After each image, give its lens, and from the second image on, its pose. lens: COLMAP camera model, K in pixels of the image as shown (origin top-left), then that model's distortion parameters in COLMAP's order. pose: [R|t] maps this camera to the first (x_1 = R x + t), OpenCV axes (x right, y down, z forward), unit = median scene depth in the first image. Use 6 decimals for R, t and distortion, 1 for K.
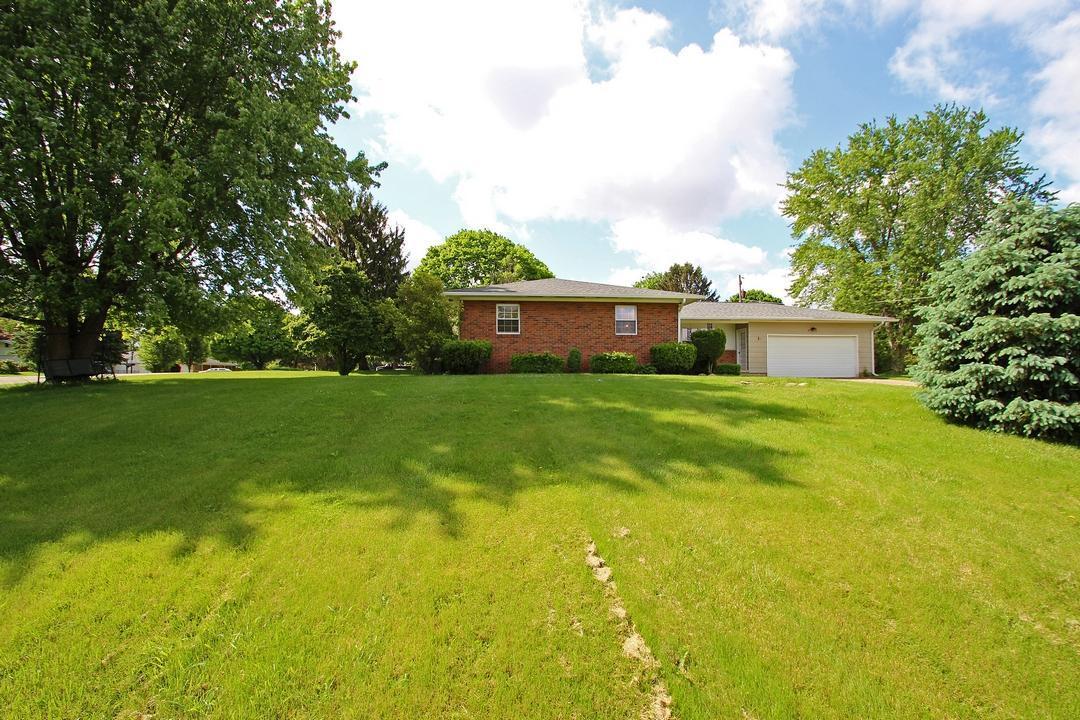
lens RADIAL K [[496.9, 0, 540.0], [0, 496.9, 367.5], [0, 0, 1]] dist [0.010535, -0.010906]
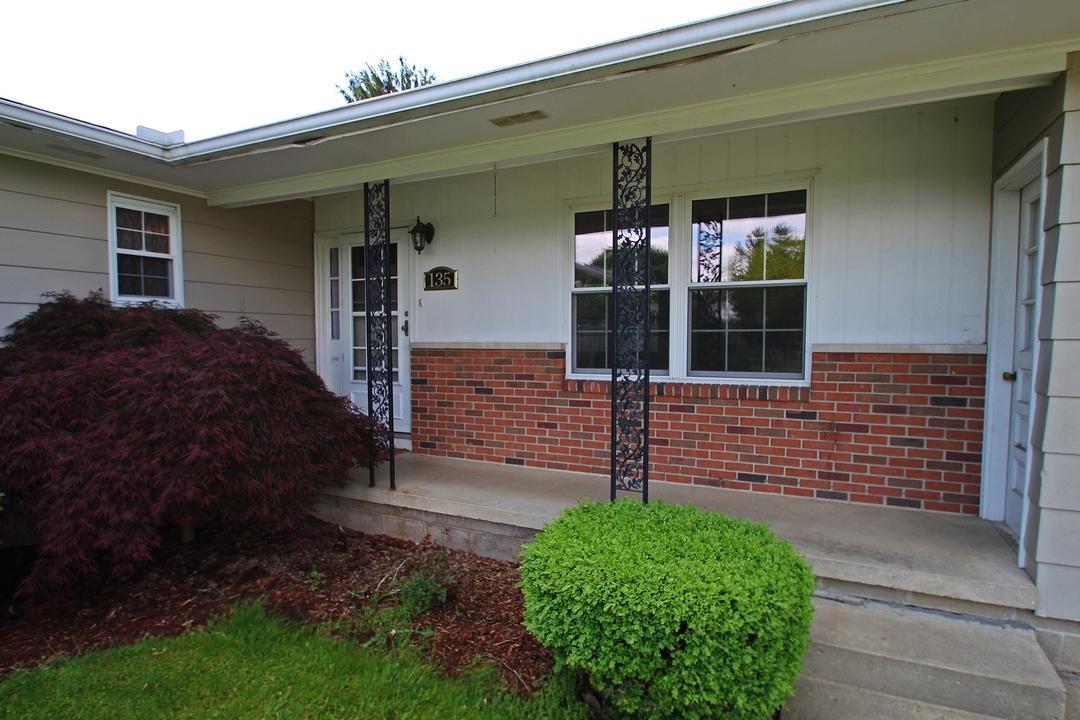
lens RADIAL K [[574.3, 0, 540.1], [0, 574.3, 372.2], [0, 0, 1]] dist [-0.009462, -0.003653]
pose [[0.831857, 0.040315, -0.553523, 0.577329], [0.009425, 0.996188, 0.086720, -0.065689], [0.554909, -0.077356, 0.828307, 1.249083]]
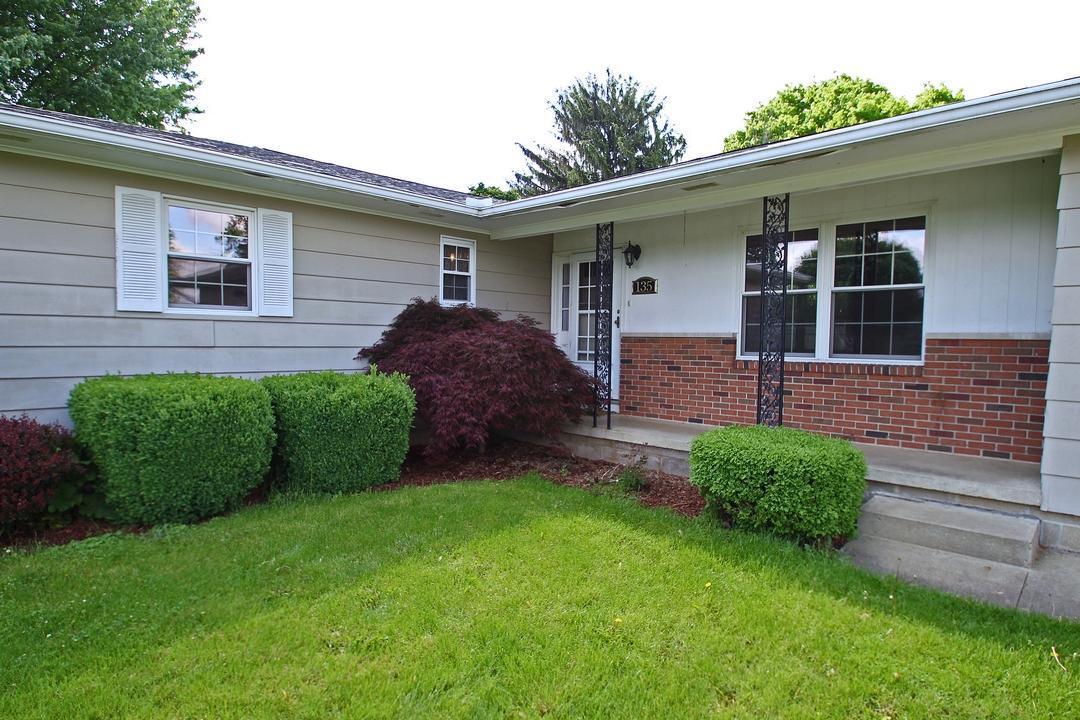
lens RADIAL K [[607.6, 0, 547.1], [0, 607.6, 371.2], [0, 0, 1]] dist [-0.008793, -0.003706]
pose [[0.618365, 0.055652, -0.783918, 0.670808], [0.002969, 0.997317, 0.073144, -0.059632], [0.785885, -0.047557, 0.616541, 1.142332]]
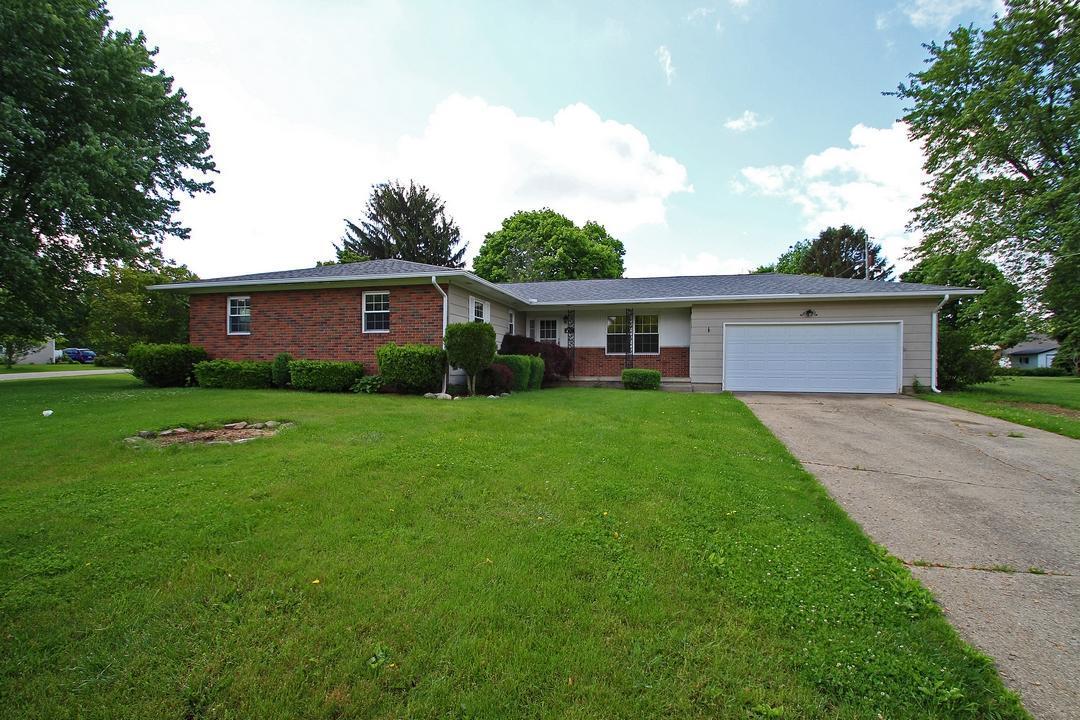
lens RADIAL K [[496.9, 0, 543.1], [0, 496.9, 363.2], [0, 0, 1]] dist [0.010535, -0.010906]
pose [[0.928608, 0.006991, -0.370997, 0.696027], [-0.000853, 0.999860, 0.016706, -0.037309], [0.371062, -0.015197, 0.928484, 0.467808]]
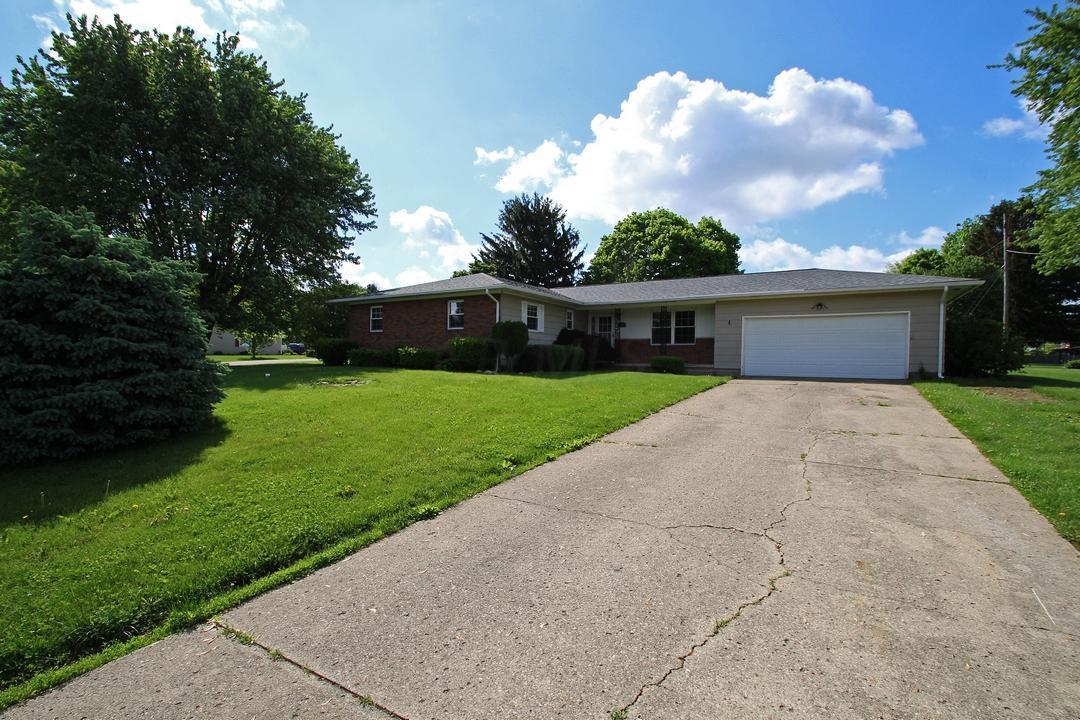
lens RADIAL K [[496.9, 0, 543.7], [0, 496.9, 355.2], [0, 0, 1]] dist [0.010535, -0.010906]
pose [[0.777497, 0.006930, -0.628849, 1.004592], [0.000120, 0.999938, 0.011169, -0.026111], [0.628887, -0.008759, 0.777447, 0.356183]]
